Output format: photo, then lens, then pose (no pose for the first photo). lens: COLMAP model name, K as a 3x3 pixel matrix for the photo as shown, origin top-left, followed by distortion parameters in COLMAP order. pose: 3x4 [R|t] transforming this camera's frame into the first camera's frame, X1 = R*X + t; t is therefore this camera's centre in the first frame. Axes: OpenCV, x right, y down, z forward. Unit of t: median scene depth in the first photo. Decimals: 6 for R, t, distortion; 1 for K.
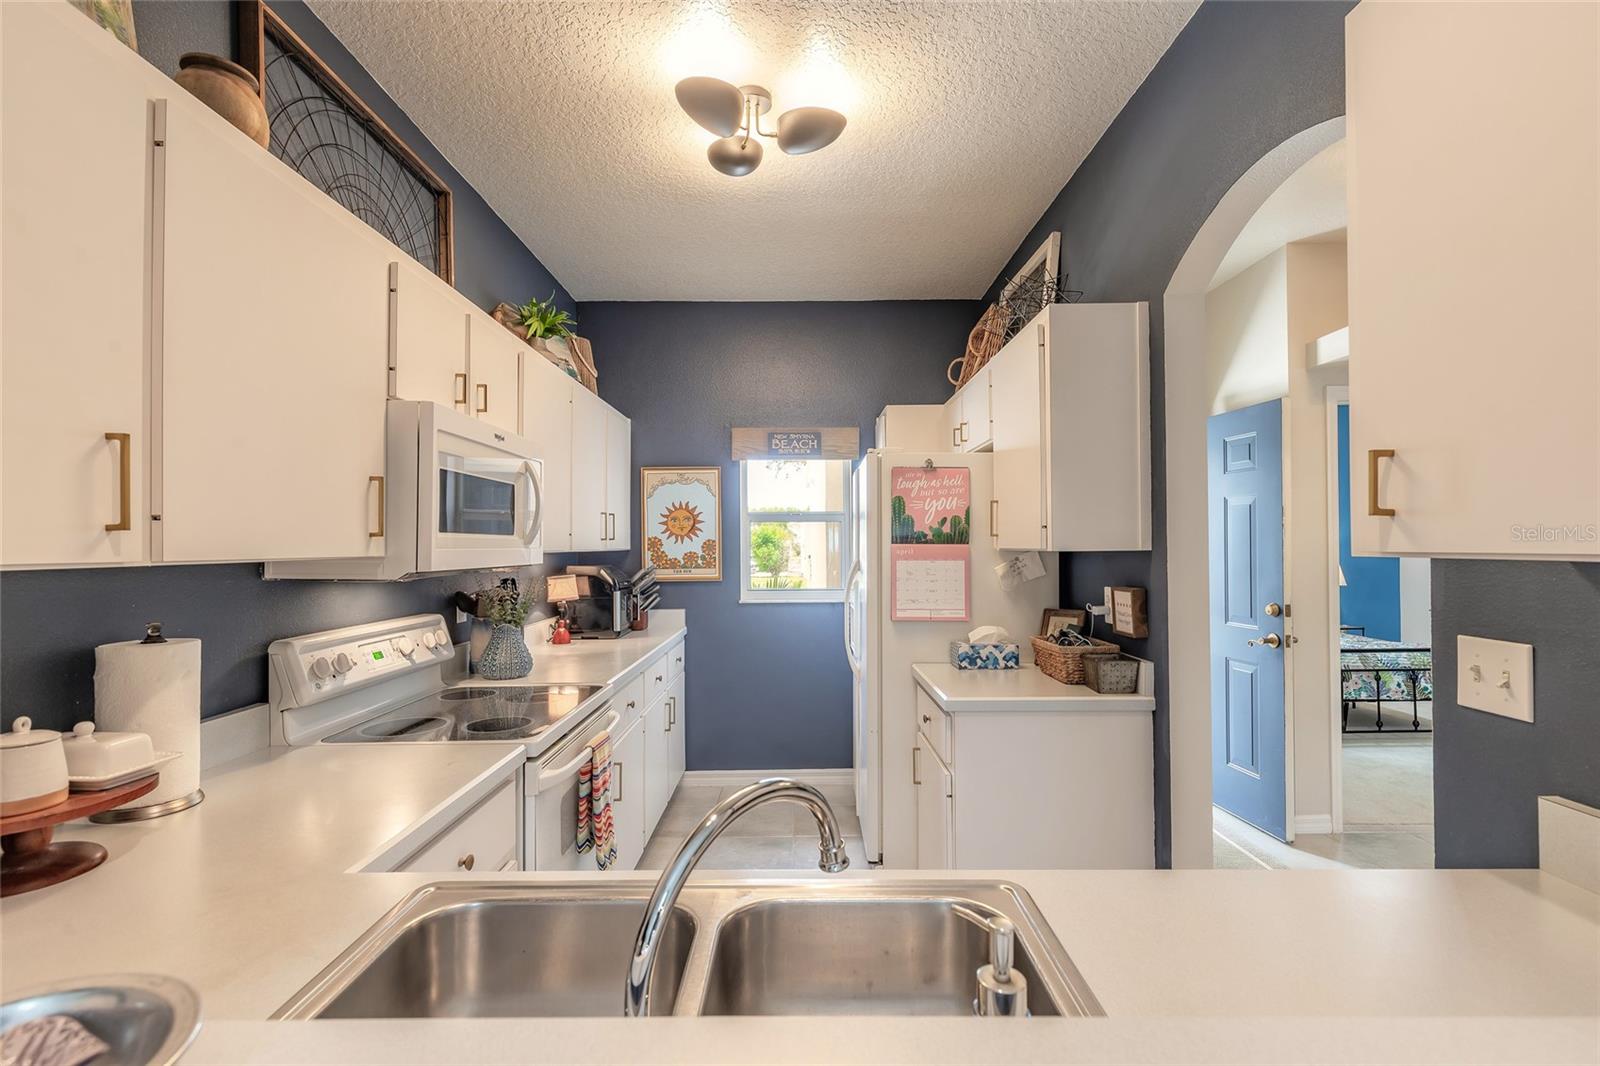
lens RADIAL K [[720.1, 0, 802.5], [0, 720.1, 540.7], [0, 0, 1]] dist [0.009845, -0.002451]
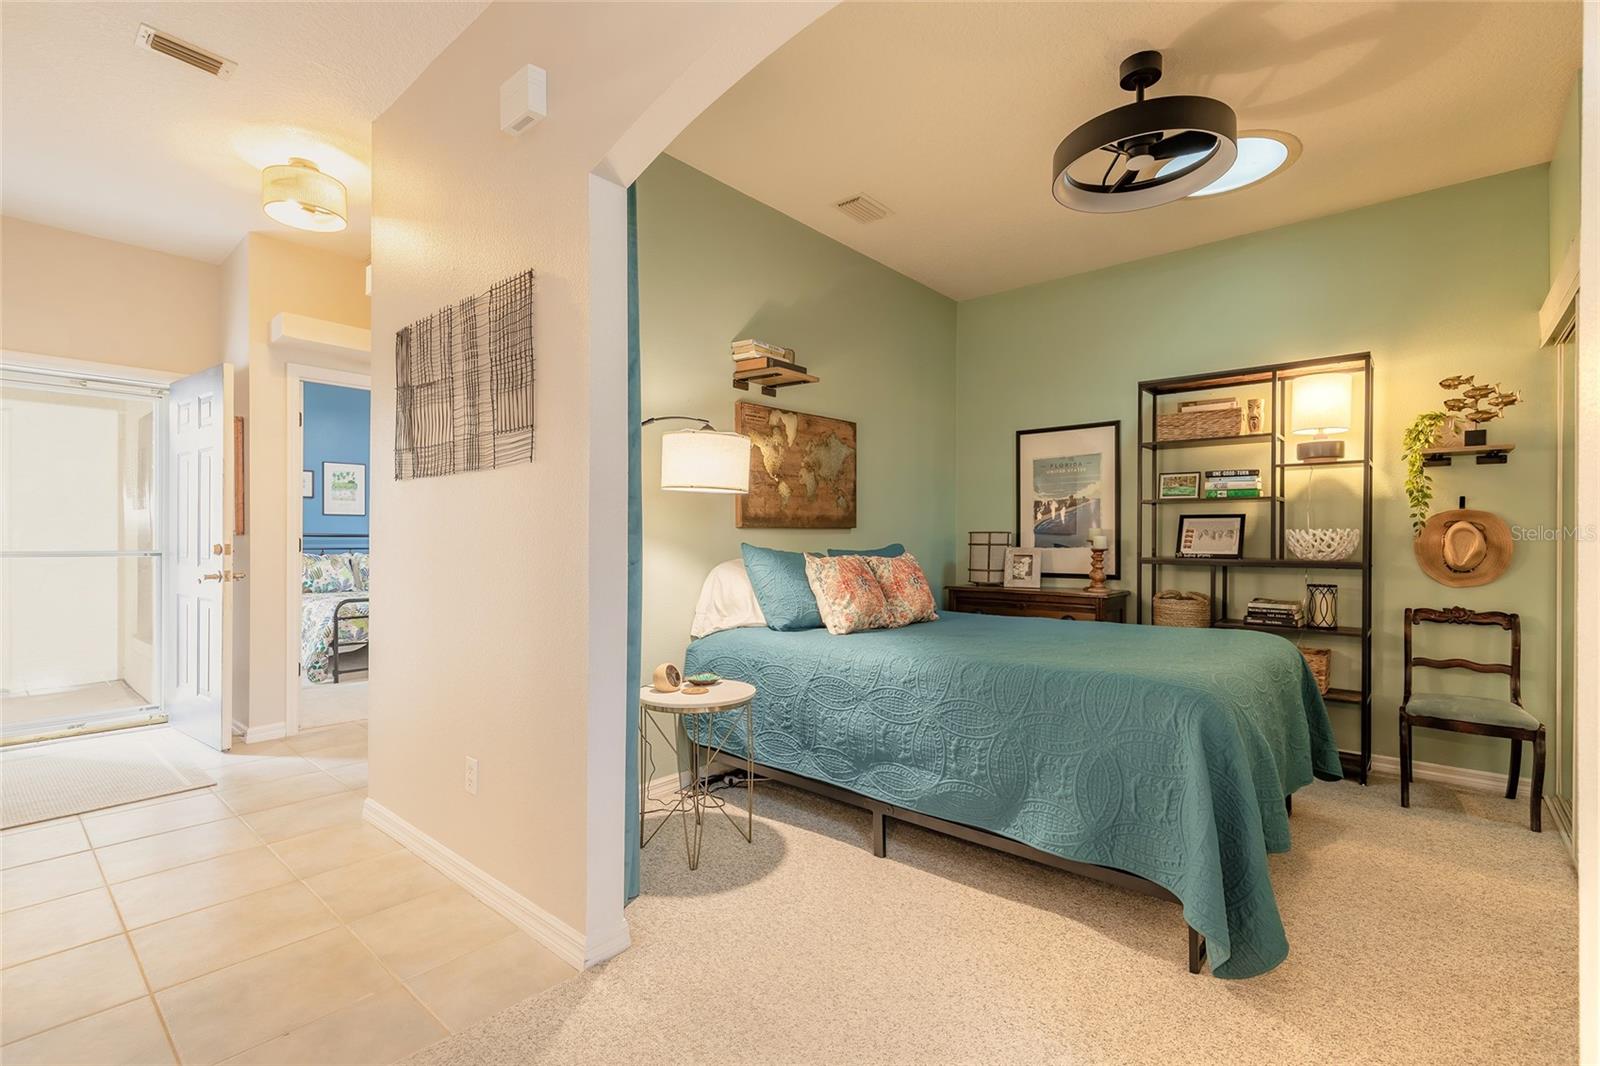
lens RADIAL K [[720.1, 0, 774.3], [0, 720.1, 536.5], [0, 0, 1]] dist [0.009845, -0.002451]
pose [[0.674278, 0.013719, 0.738350, 0.352760], [-0.015252, 0.999873, -0.004650, 0.059204], [-0.738320, -0.008126, 0.674402, -0.352277]]
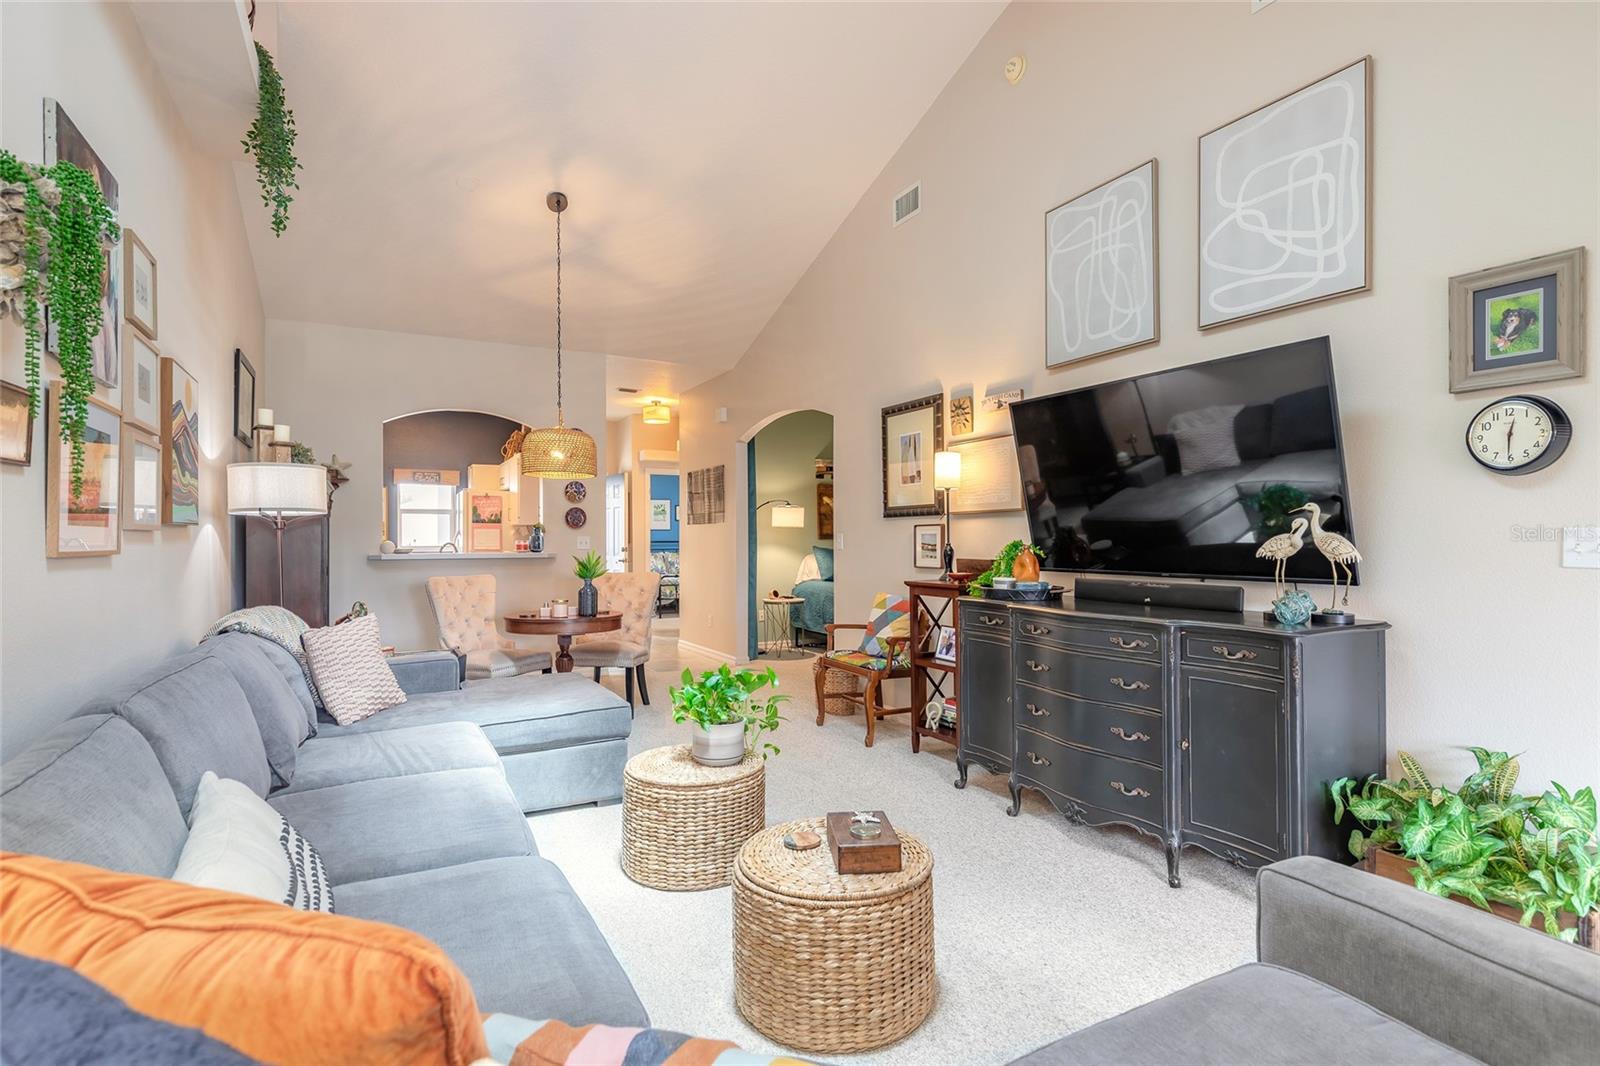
lens RADIAL K [[788.8, 0, 784.6], [0, 788.8, 537.7], [0, 0, 1]] dist [-0.005943, -0.000327]
pose [[0.891321, 0.000279, 0.453372, -0.135710], [-0.002433, 0.999988, 0.004168, 0.033906], [-0.453366, -0.004818, 0.891311, -1.693517]]
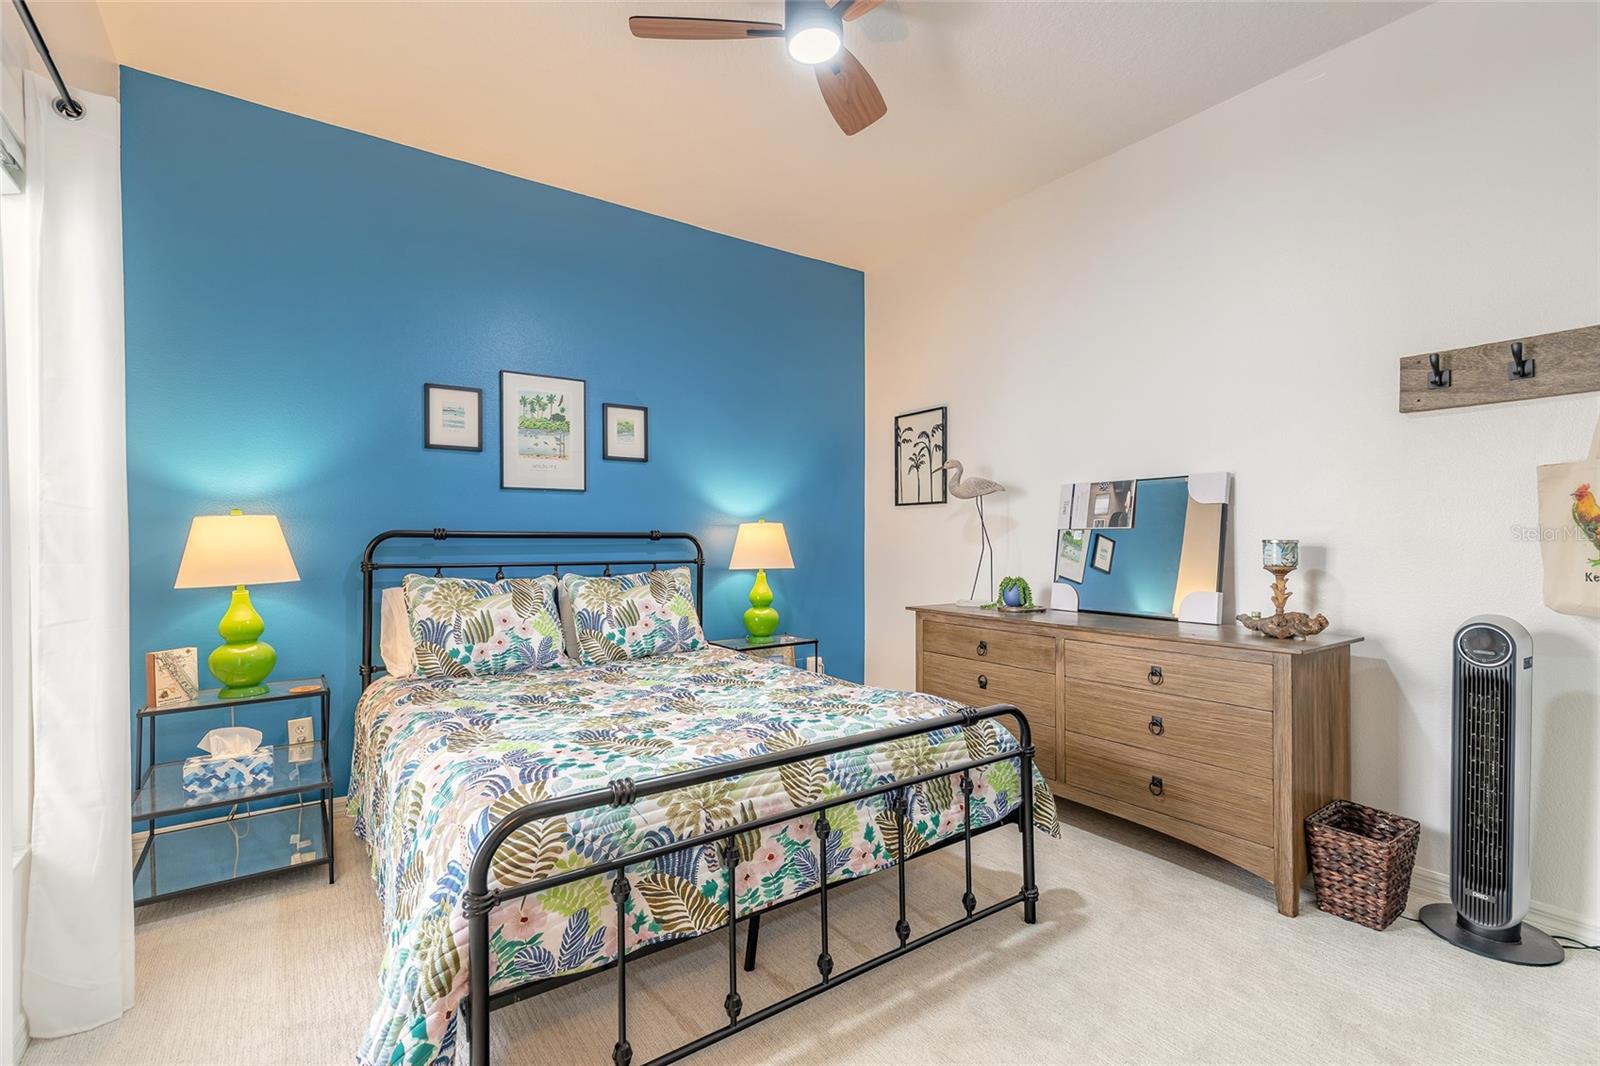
lens RADIAL K [[720.1, 0, 790.3], [0, 720.1, 547.6], [0, 0, 1]] dist [0.009845, -0.002451]
pose [[0.827369, 0.000188, 0.561659, 0.773820], [-0.009731, 0.999855, 0.014000, 0.066784], [-0.561574, -0.017049, 0.827251, 0.955660]]
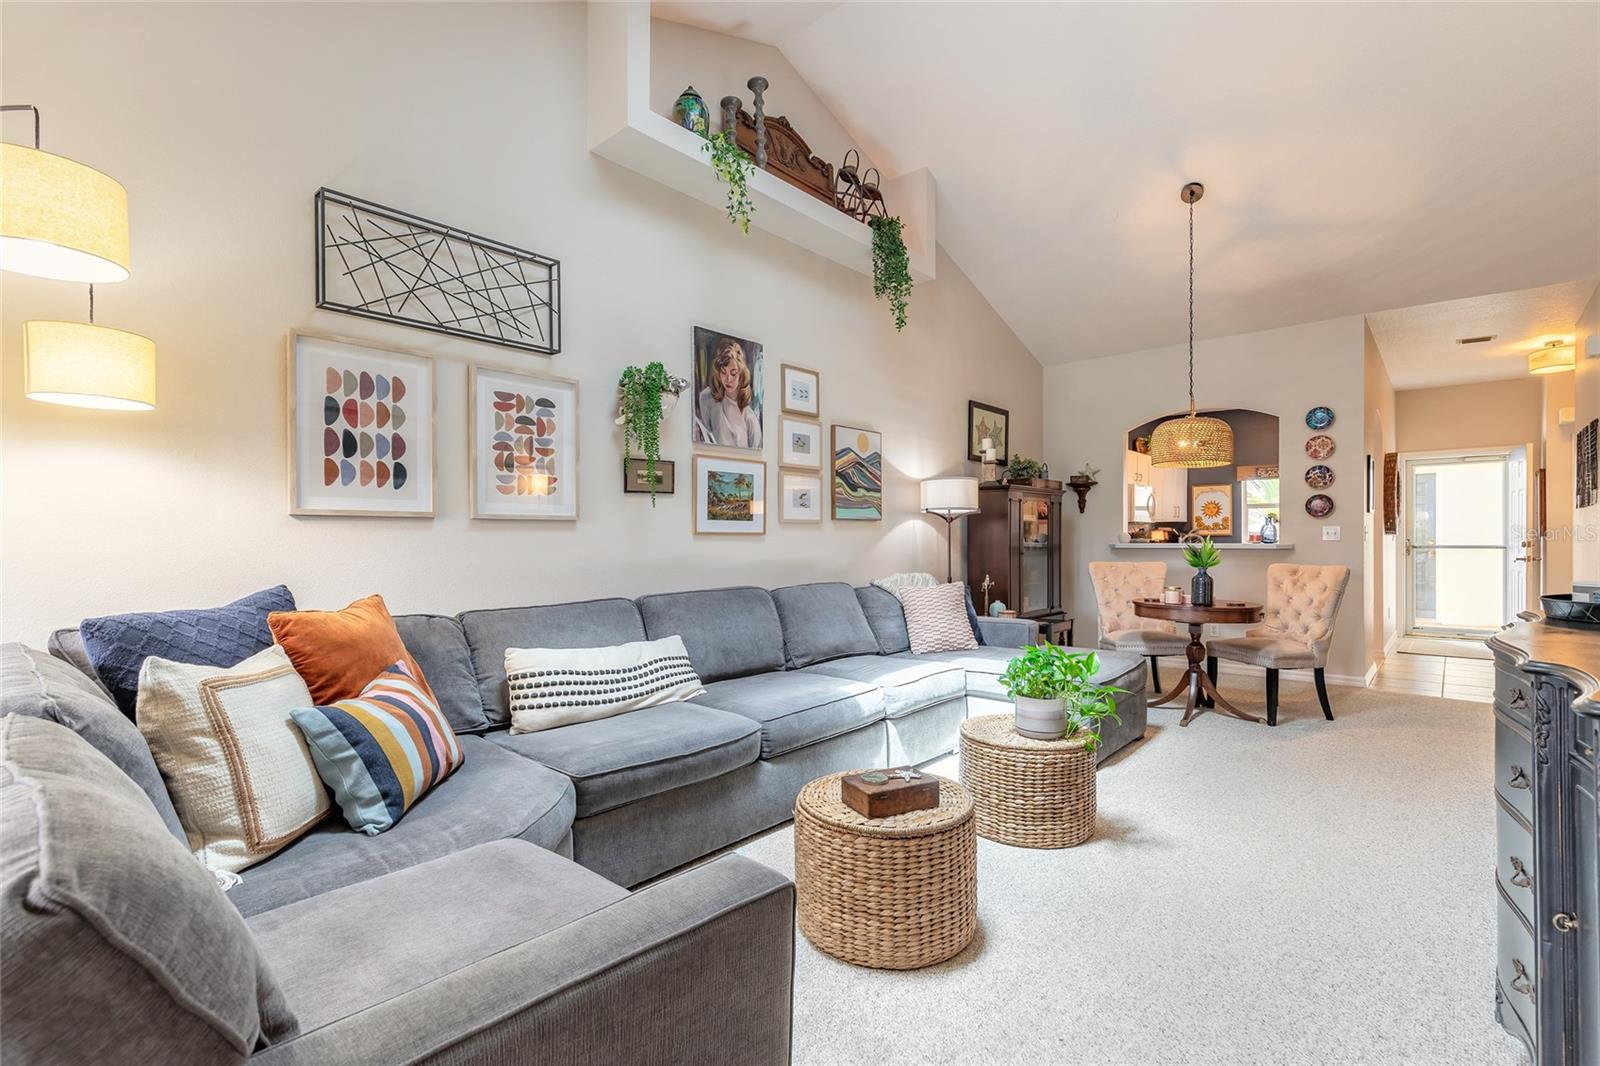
lens RADIAL K [[720.1, 0, 809.1], [0, 720.1, 549.3], [0, 0, 1]] dist [0.009845, -0.002451]
pose [[0.739689, 0.013248, -0.672818, 0.467097], [0.002757, 0.999738, 0.022716, 0.049529], [0.672943, -0.018658, 0.739459, -1.687722]]
